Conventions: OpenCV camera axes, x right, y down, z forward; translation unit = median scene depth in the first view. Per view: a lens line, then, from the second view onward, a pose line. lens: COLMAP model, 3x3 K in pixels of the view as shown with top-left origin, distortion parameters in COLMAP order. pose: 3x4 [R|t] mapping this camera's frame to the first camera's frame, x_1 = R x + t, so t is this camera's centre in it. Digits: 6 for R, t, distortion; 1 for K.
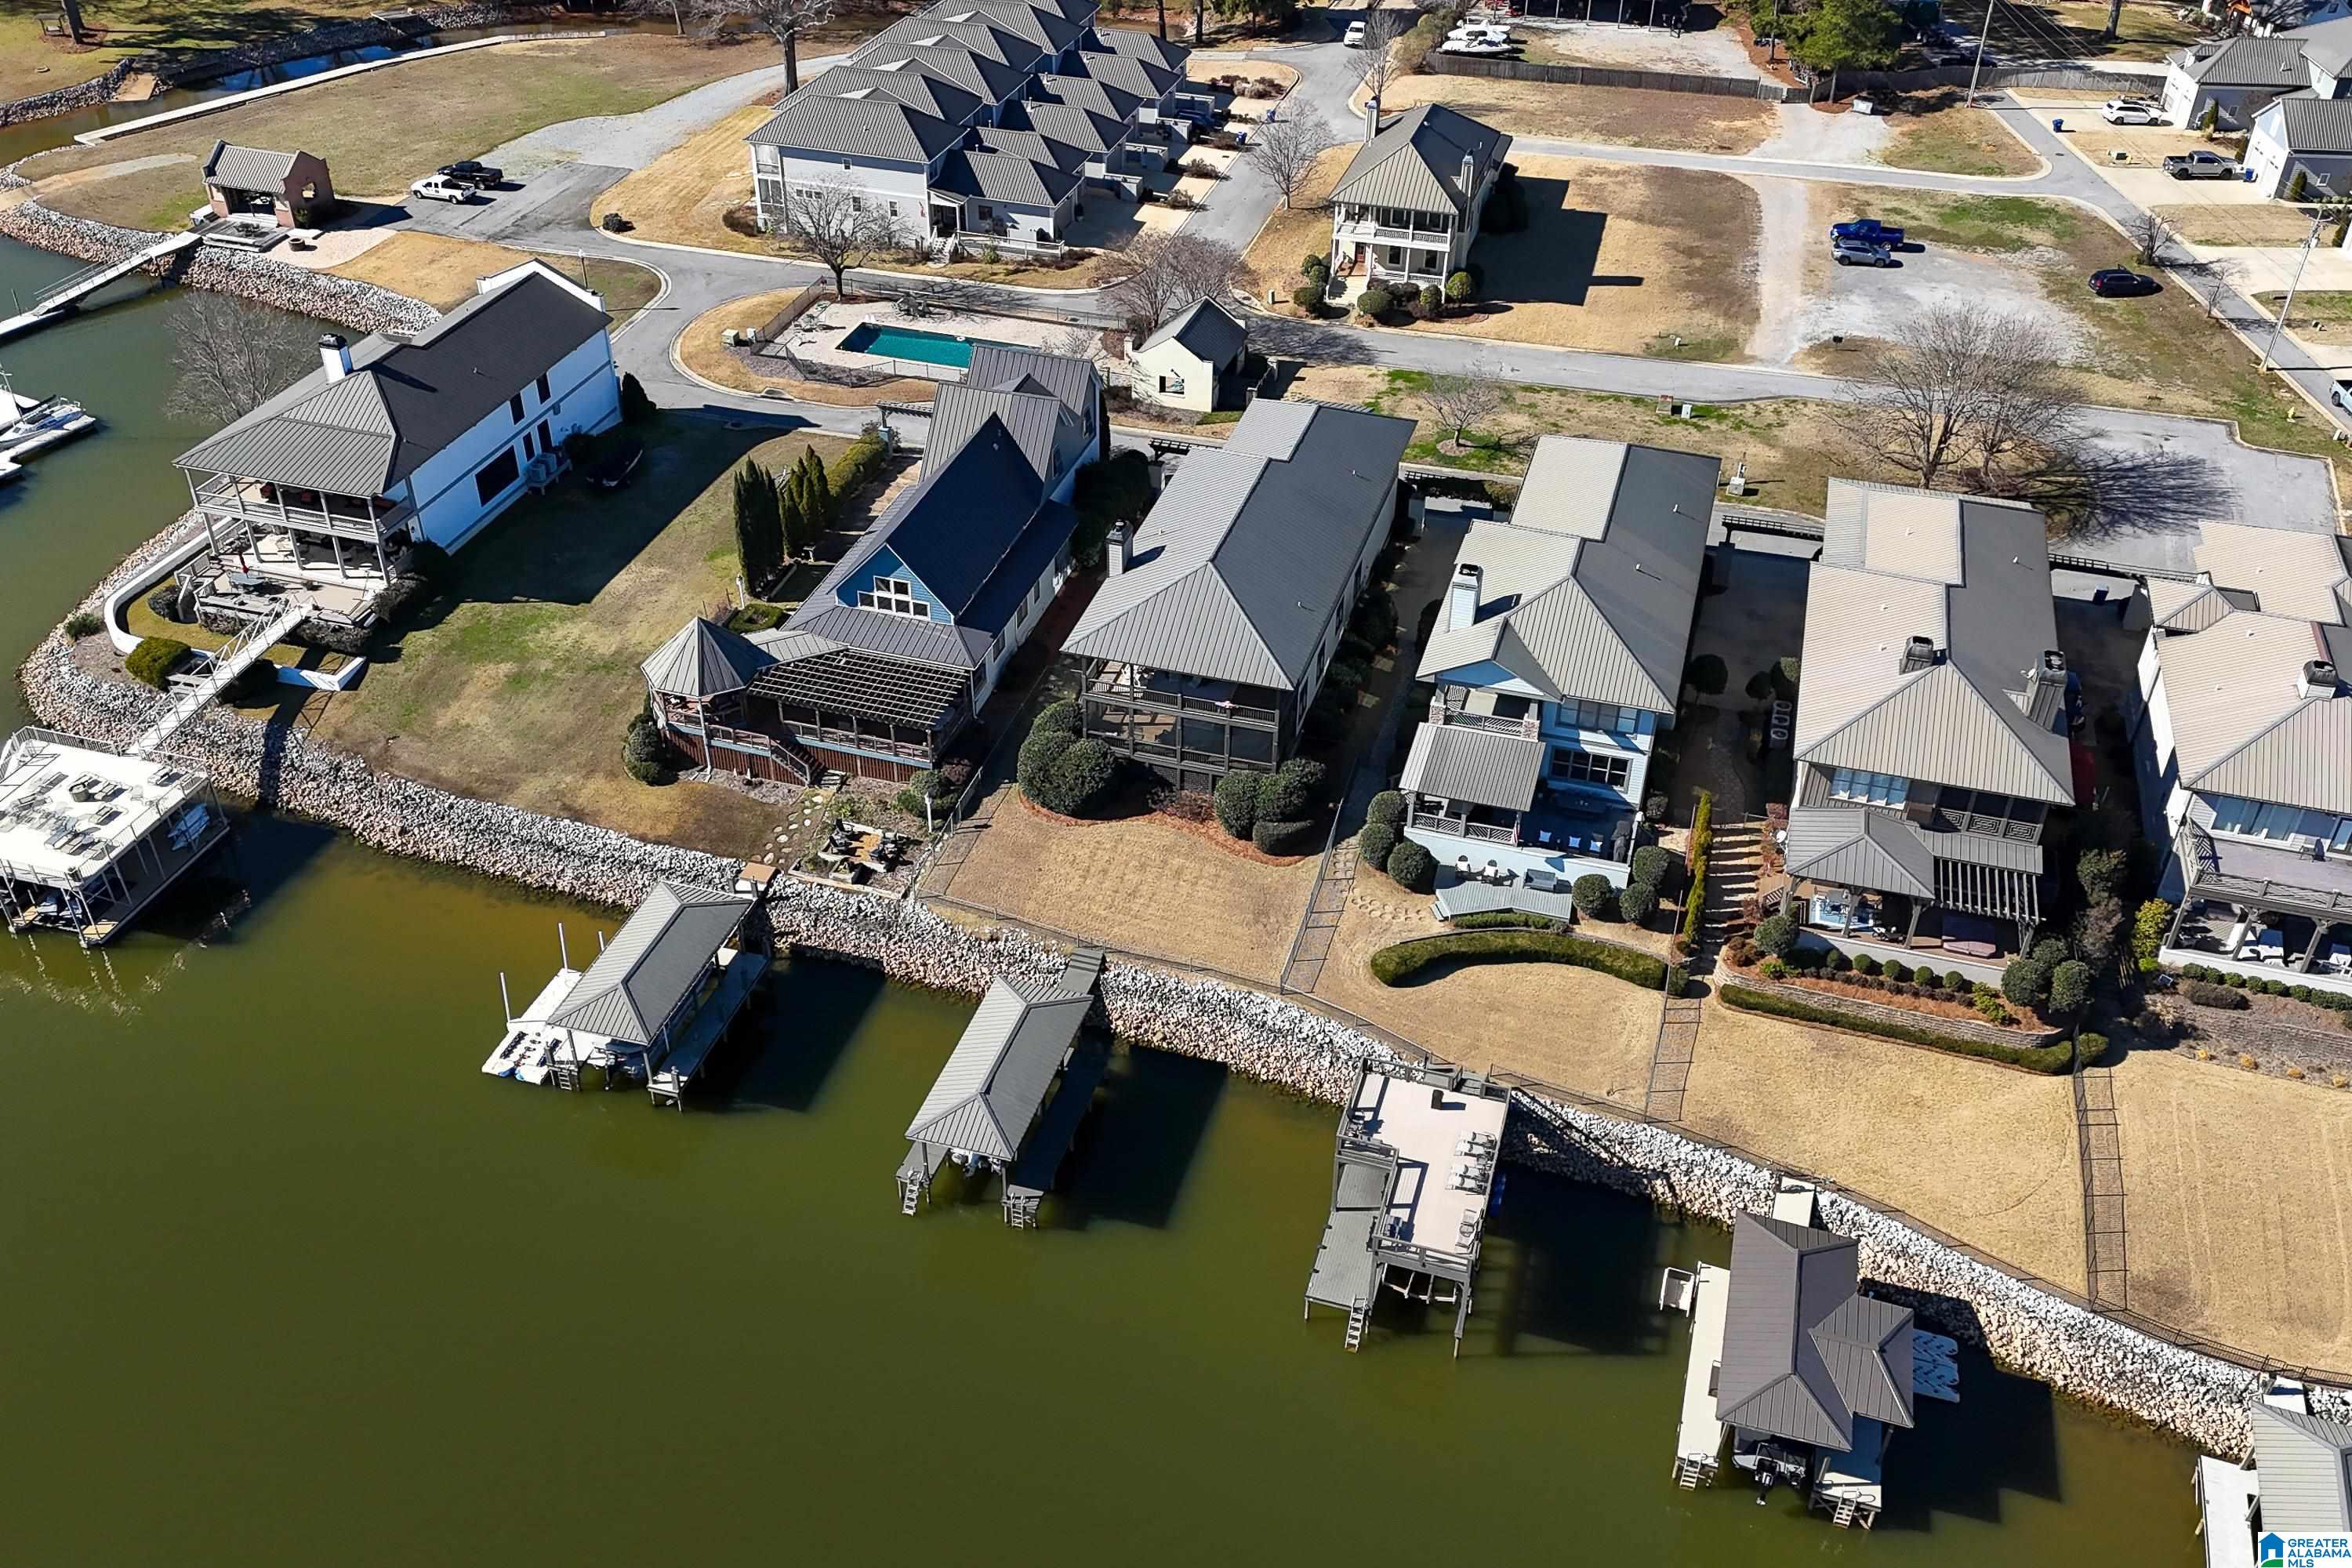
lens RADIAL K [[2025.1, 0, 1180.0], [0, 2025.1, 798.3], [0, 0, 1]] dist [0.080535, -0.069523]
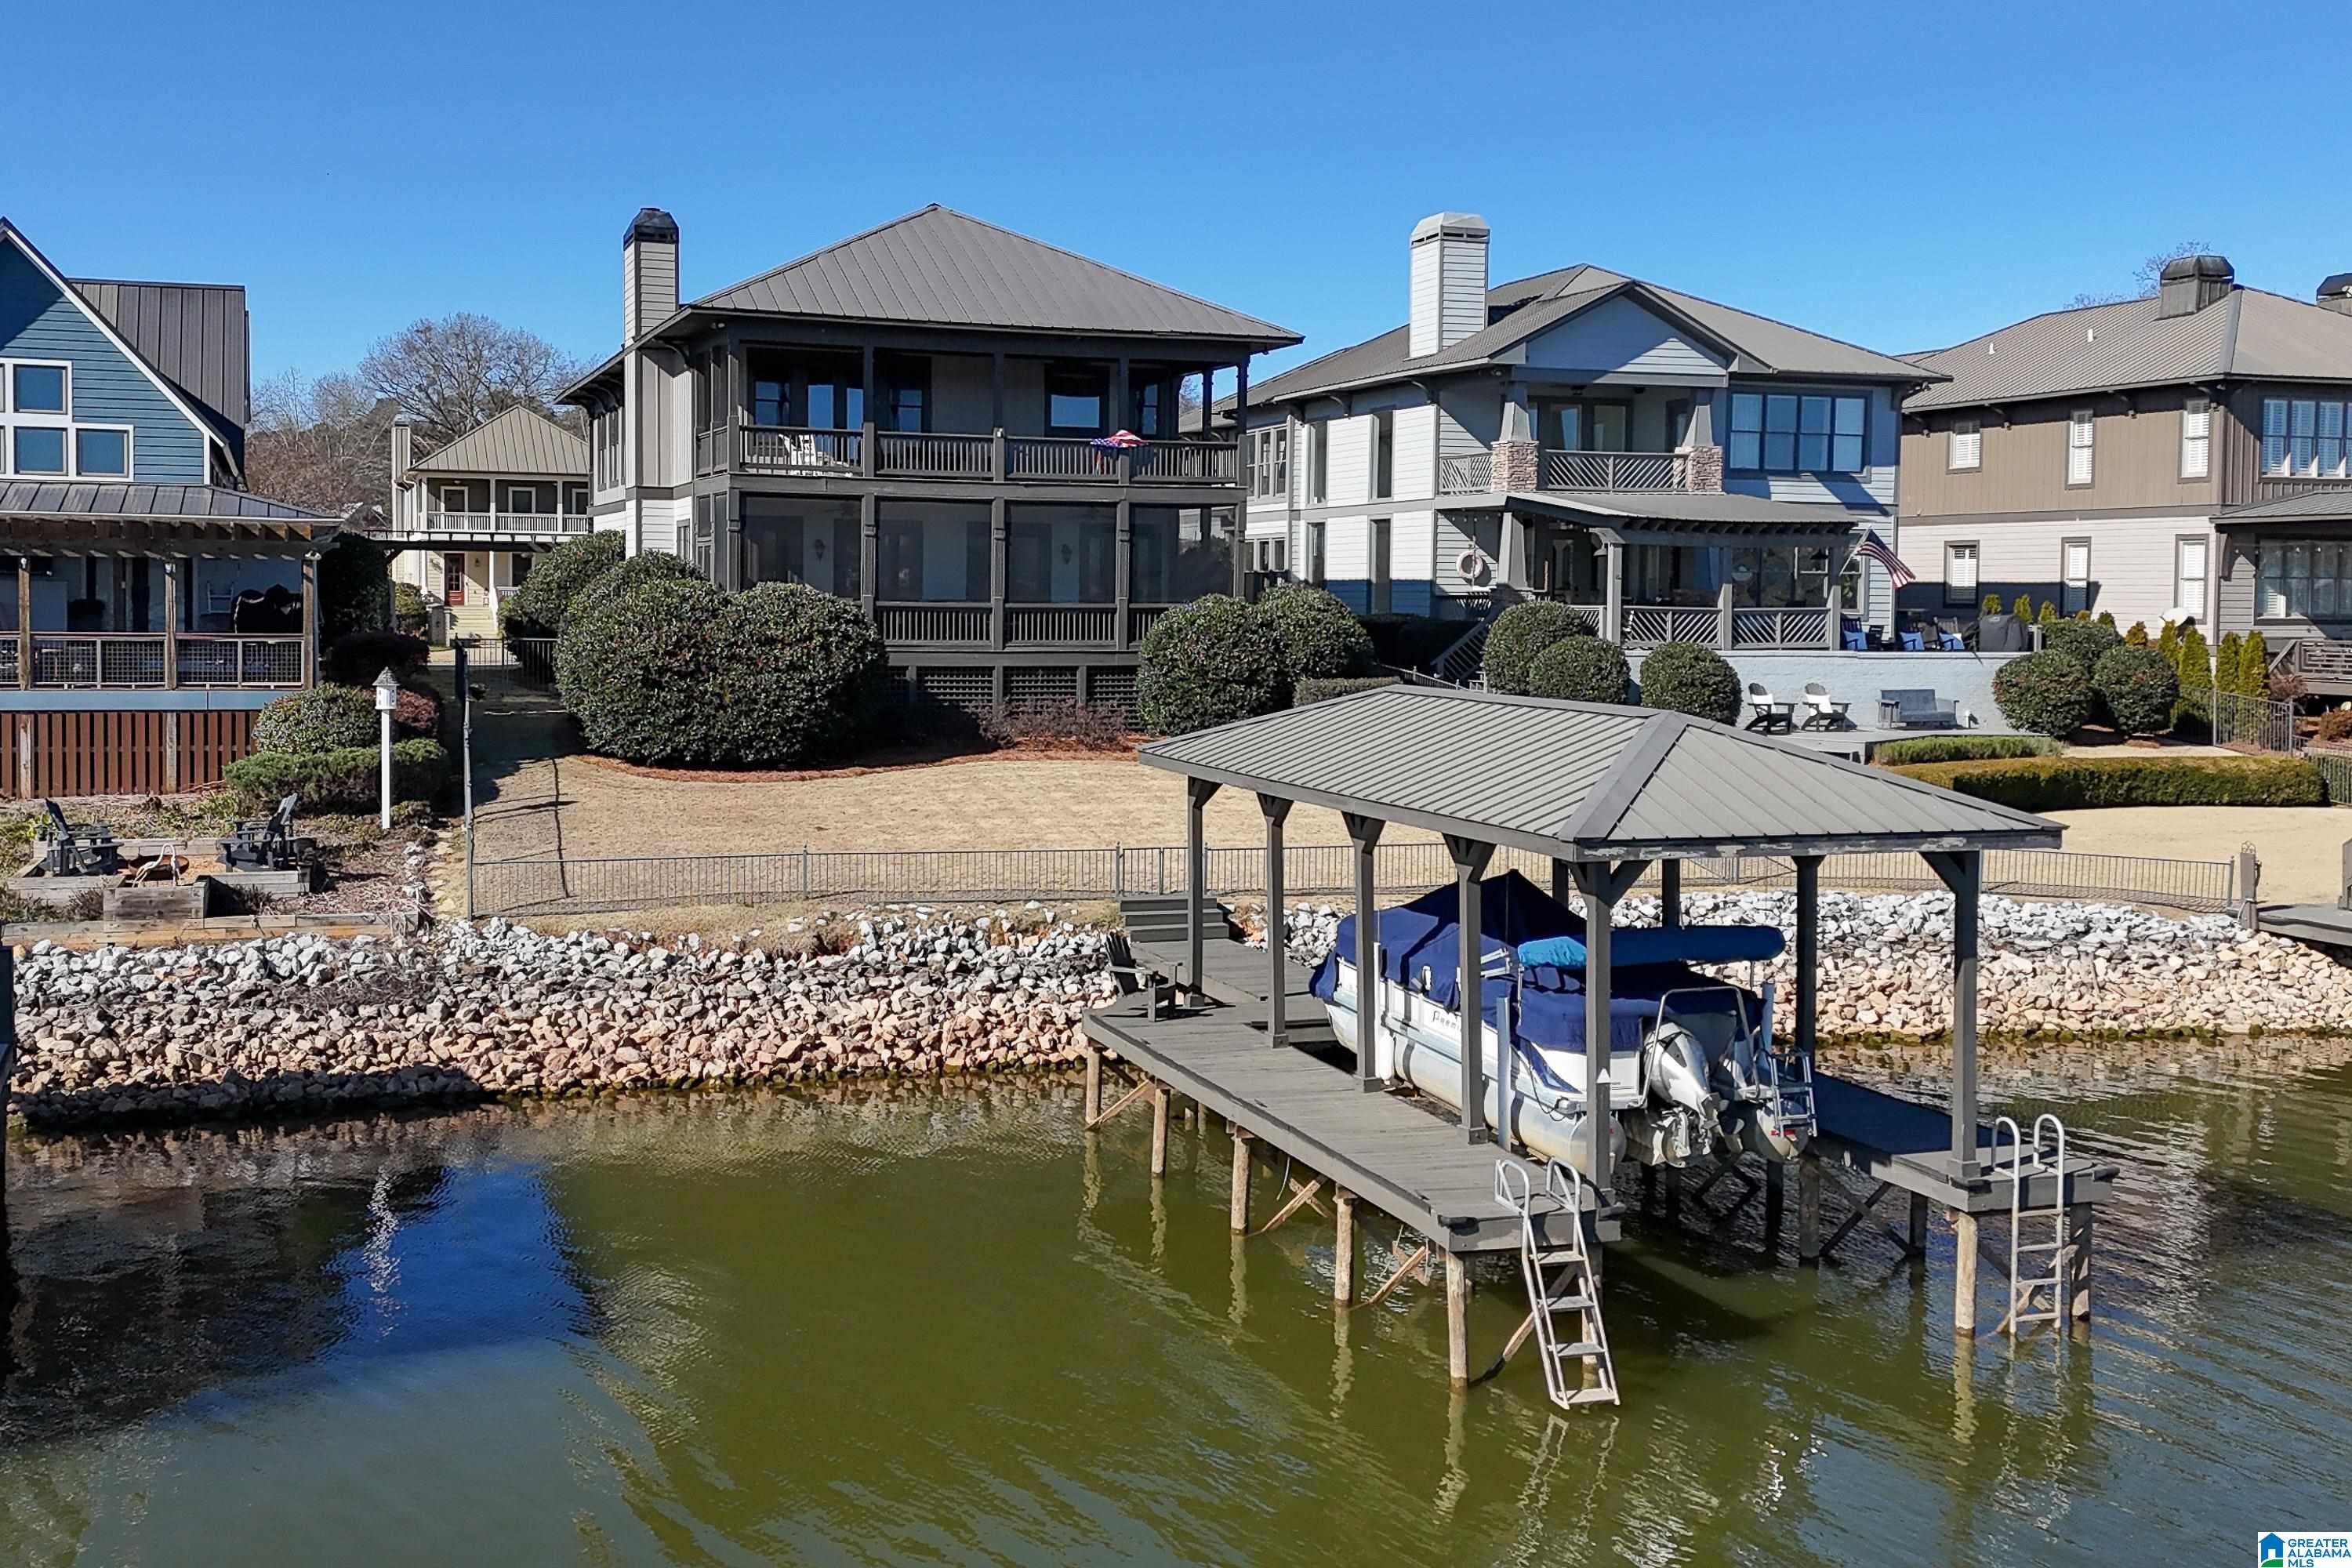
lens RADIAL K [[2339.7, 0, 1121.6], [0, 2339.7, 675.7], [0, 0, 1]] dist [0.109661, 0.000000]
pose [[0.812212, -0.026785, 0.582747, -0.212384], [0.344907, 0.827694, -0.442676, 0.168482], [-0.470479, 0.560540, 0.681502, 0.628296]]
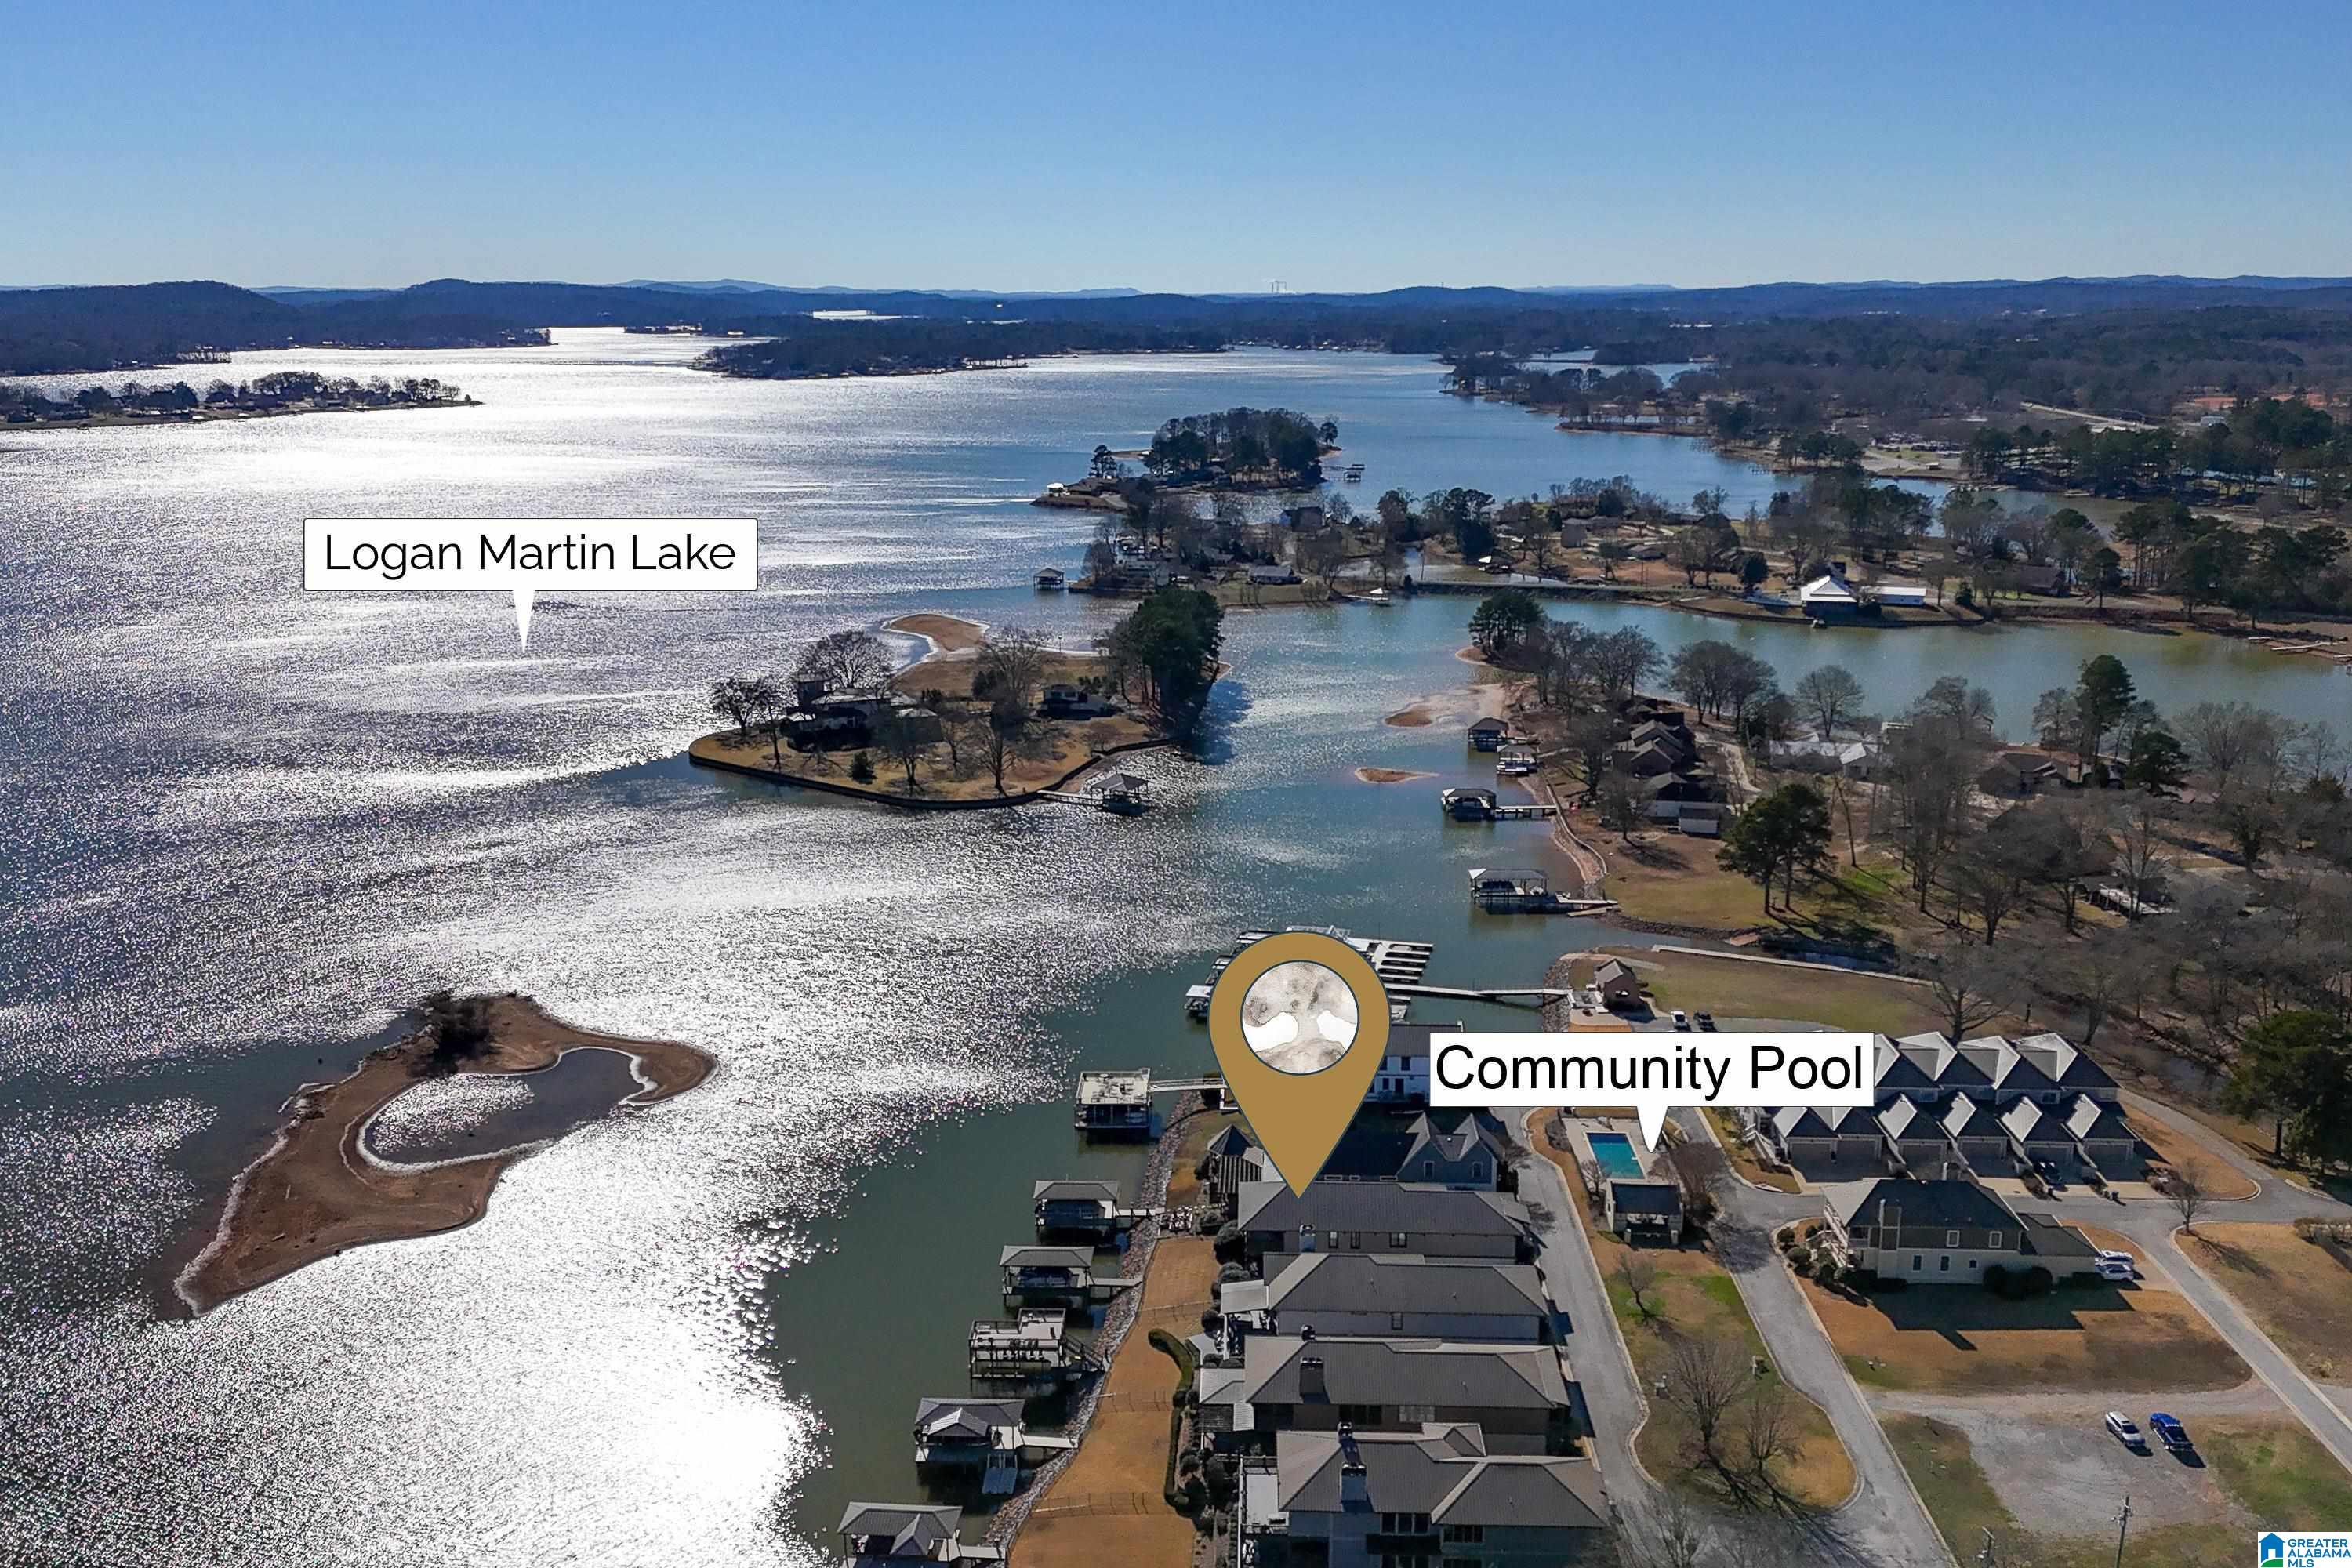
lens RADIAL K [[2025.1, 0, 1172.3], [0, 2025.1, 777.6], [0, 0, 1]] dist [0.080535, -0.069523]
pose [[0.239670, 0.211790, -0.947472, 1.779407], [-0.562964, 0.825409, 0.042099, -0.449184], [0.790968, 0.523303, 0.317055, -0.034185]]
